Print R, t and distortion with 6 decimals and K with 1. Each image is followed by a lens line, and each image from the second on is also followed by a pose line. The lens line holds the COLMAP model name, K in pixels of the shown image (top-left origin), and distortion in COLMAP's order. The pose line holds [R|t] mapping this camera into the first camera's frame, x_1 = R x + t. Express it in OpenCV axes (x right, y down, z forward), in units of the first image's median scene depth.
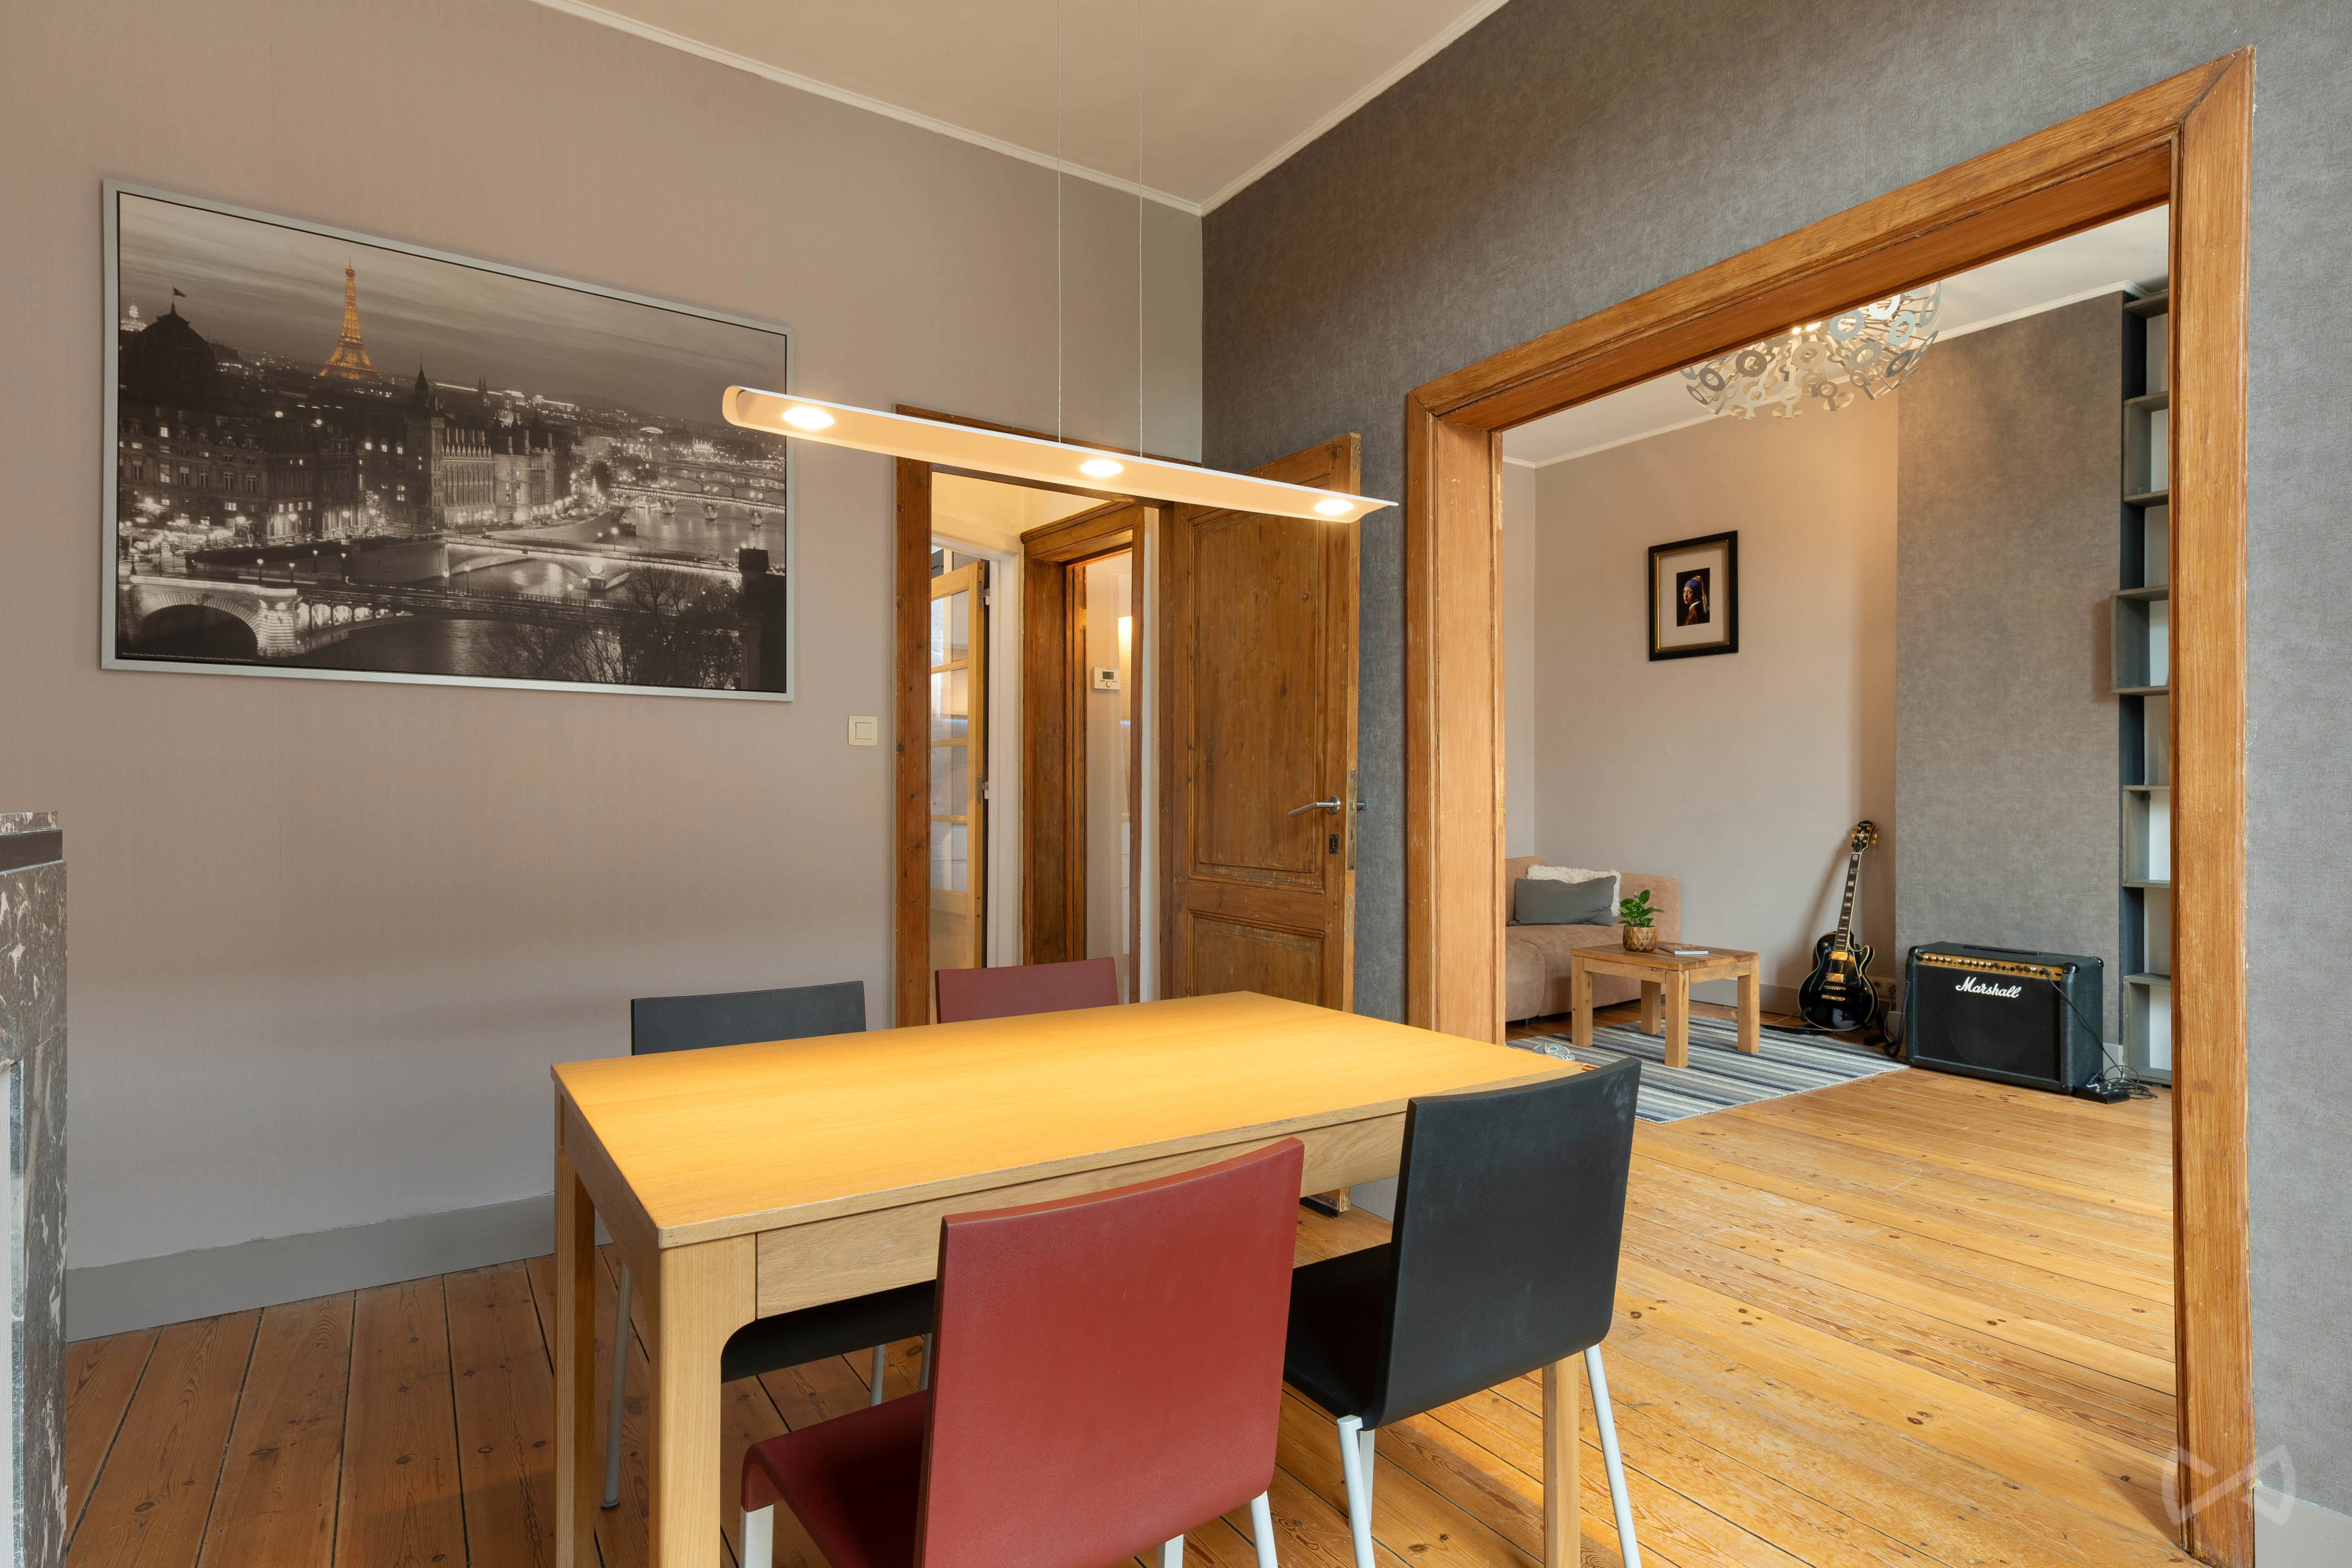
lens RADIAL K [[1244.7, 0, 1179.6], [0, 1244.7, 791.7], [0, 0, 1]] dist [0.017034, 0.000712]
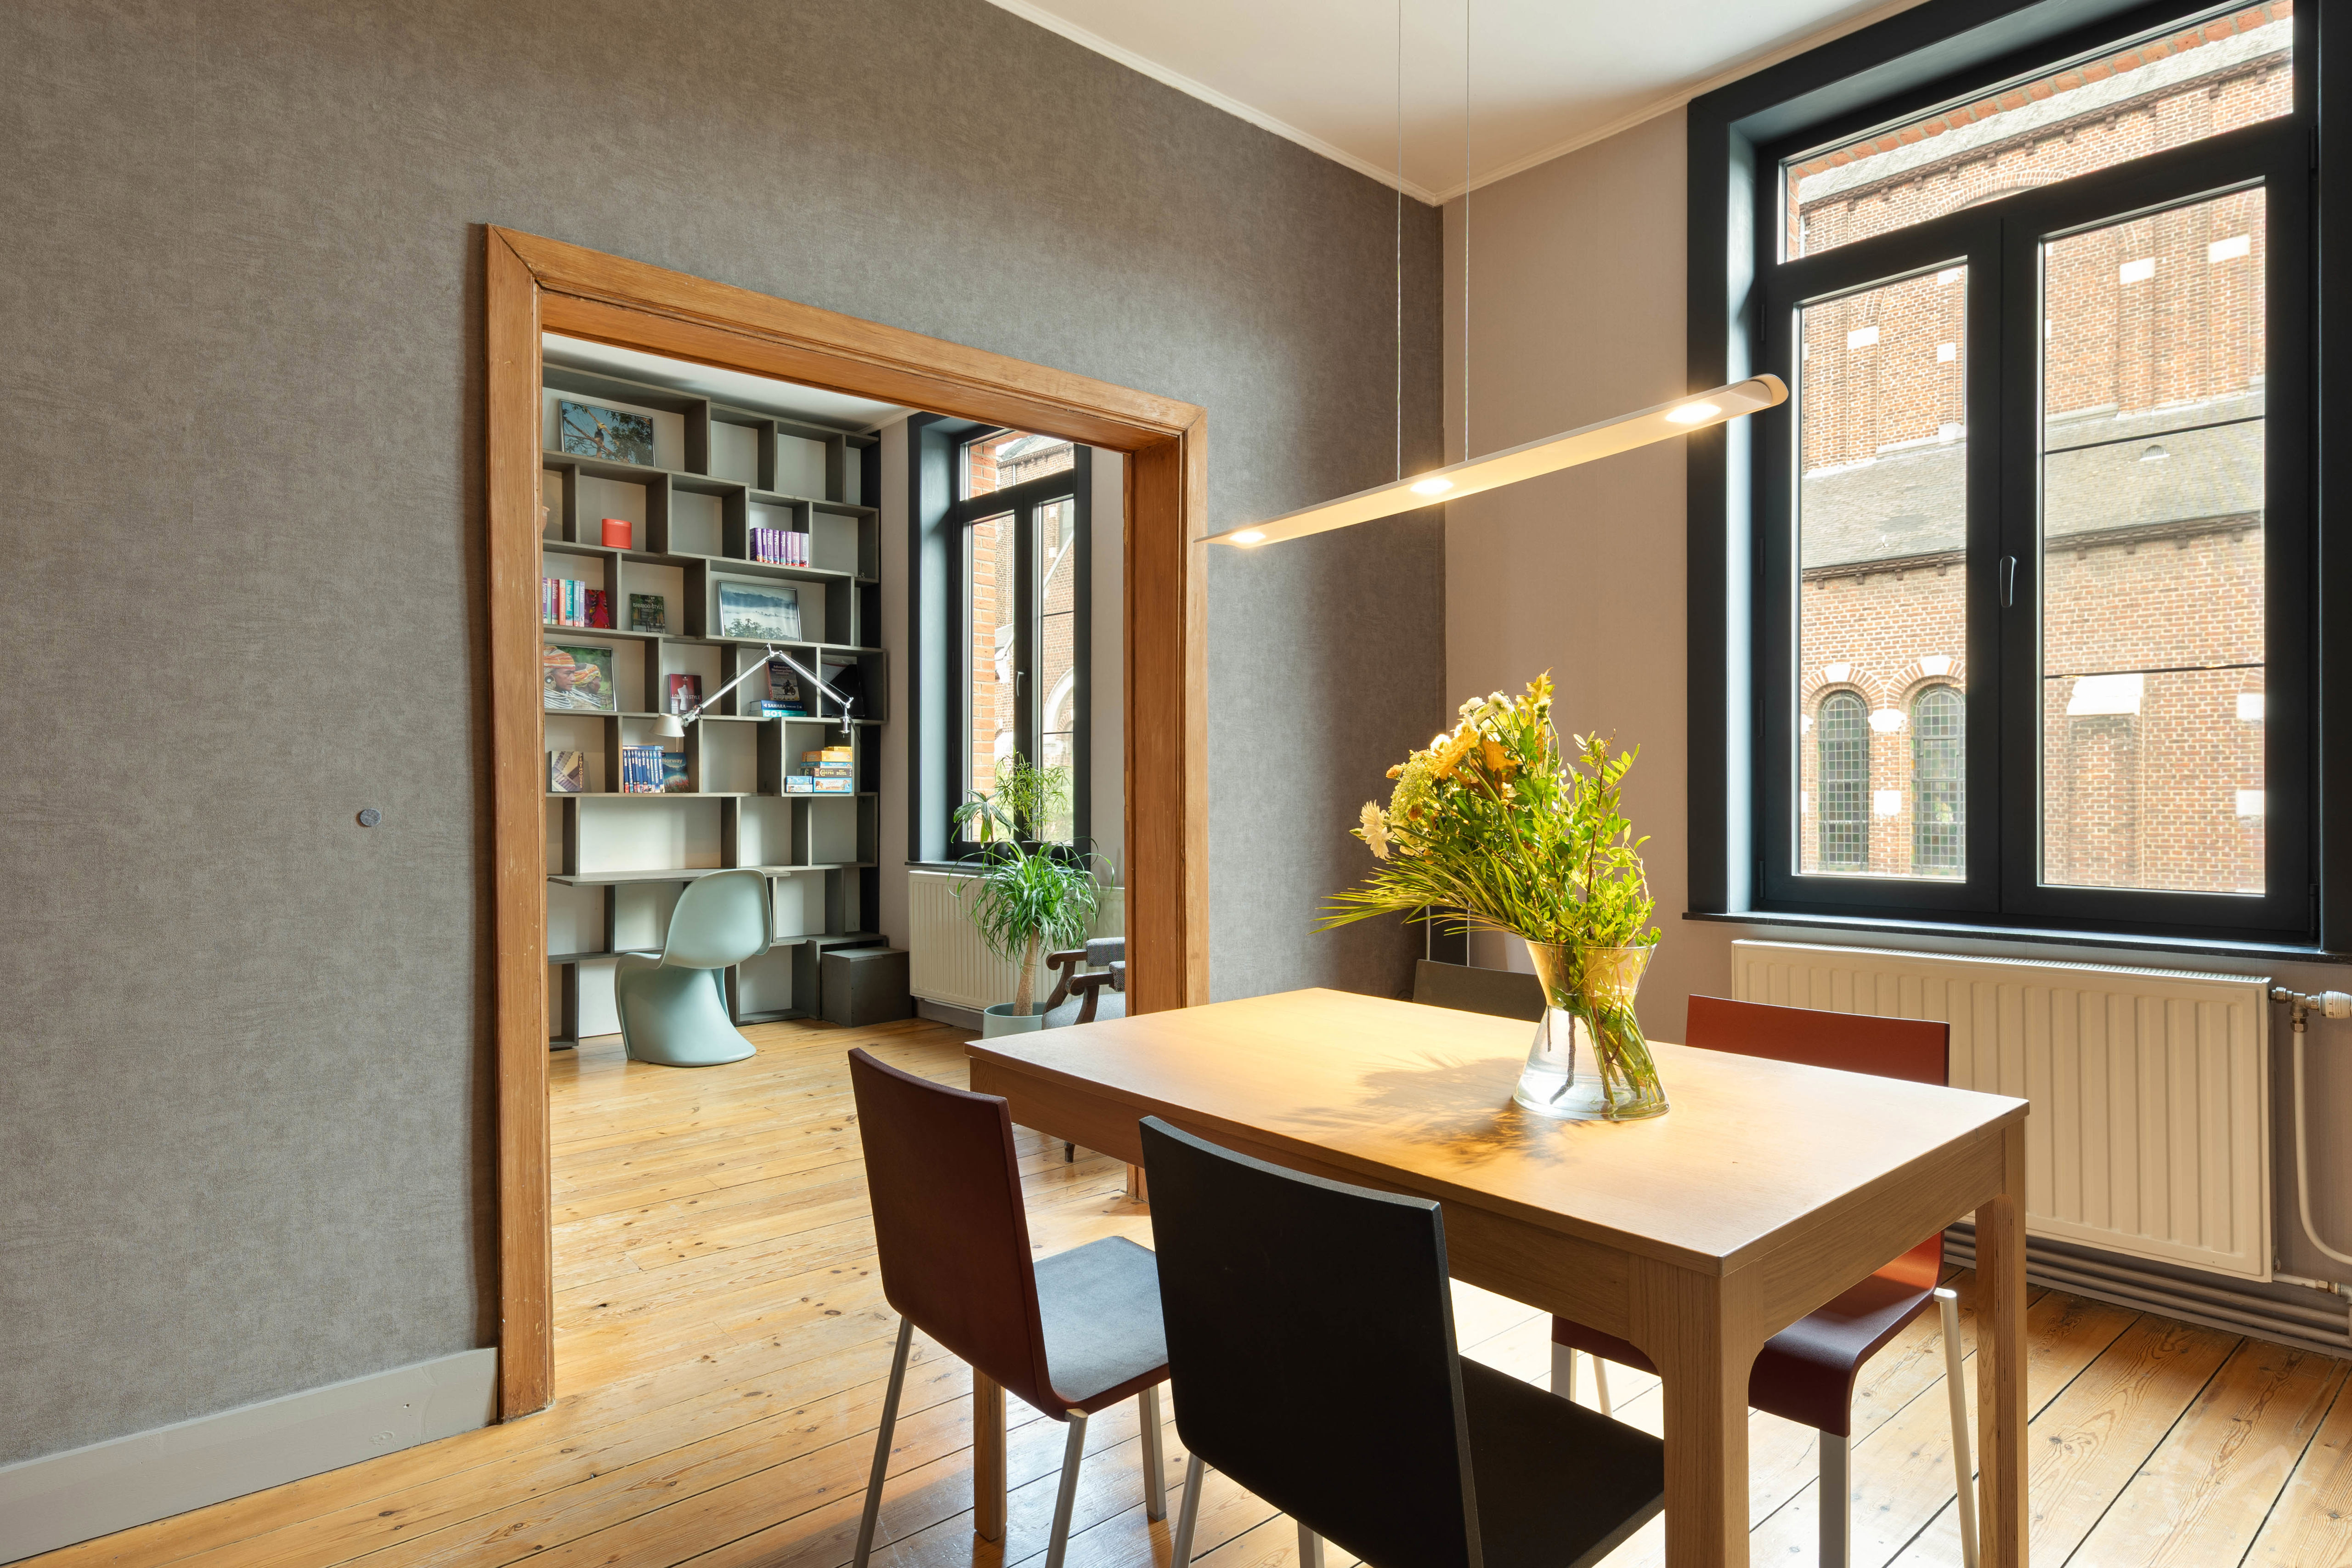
lens RADIAL K [[1248.1, 0, 1179.8], [0, 1248.1, 800.9], [0, 0, 1]] dist [0.005806, 0.002851]
pose [[-0.145127, -0.003856, 0.989406, -0.363193], [0.001970, 0.999989, 0.004187, -0.000915], [-0.989411, 0.002556, -0.145117, 0.462926]]
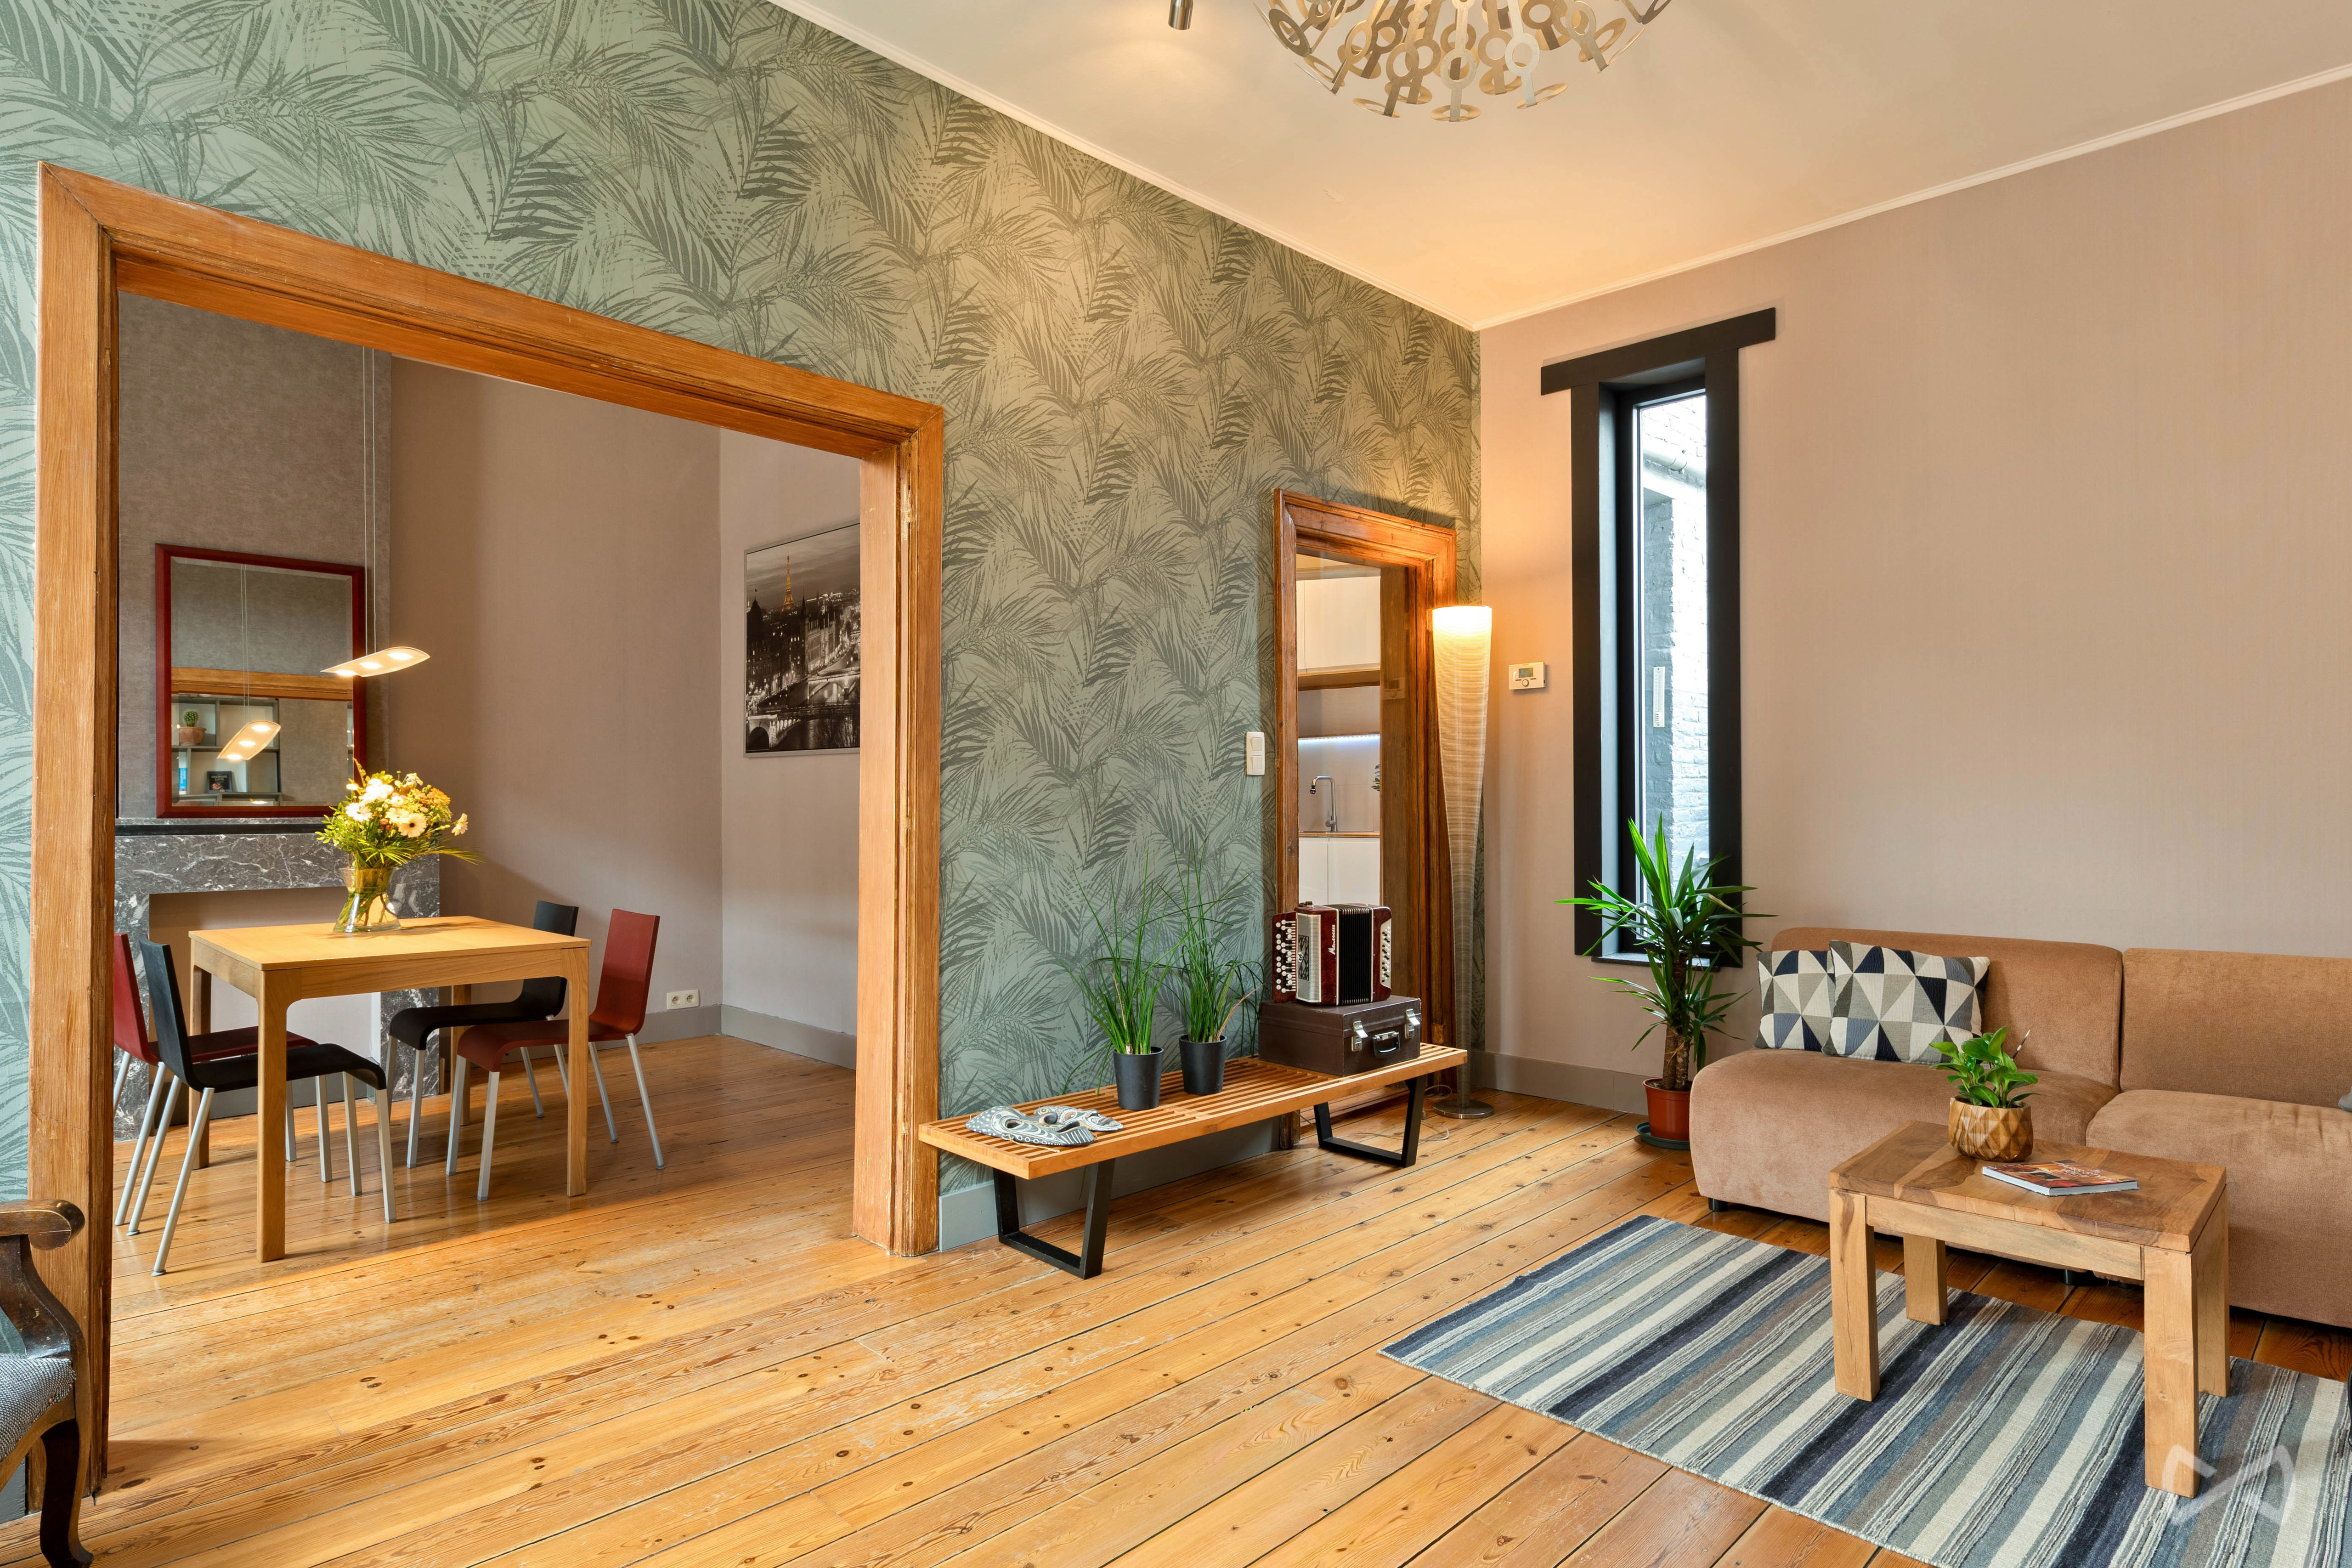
lens RADIAL K [[1248.1, 0, 1179.8], [0, 1248.1, 800.9], [0, 0, 1]] dist [0.005806, 0.002851]
pose [[0.216732, -0.005118, -0.976218, 0.809838], [-0.000718, 0.999985, -0.005402, -0.001852], [0.976231, 0.001872, 0.216725, 0.648274]]
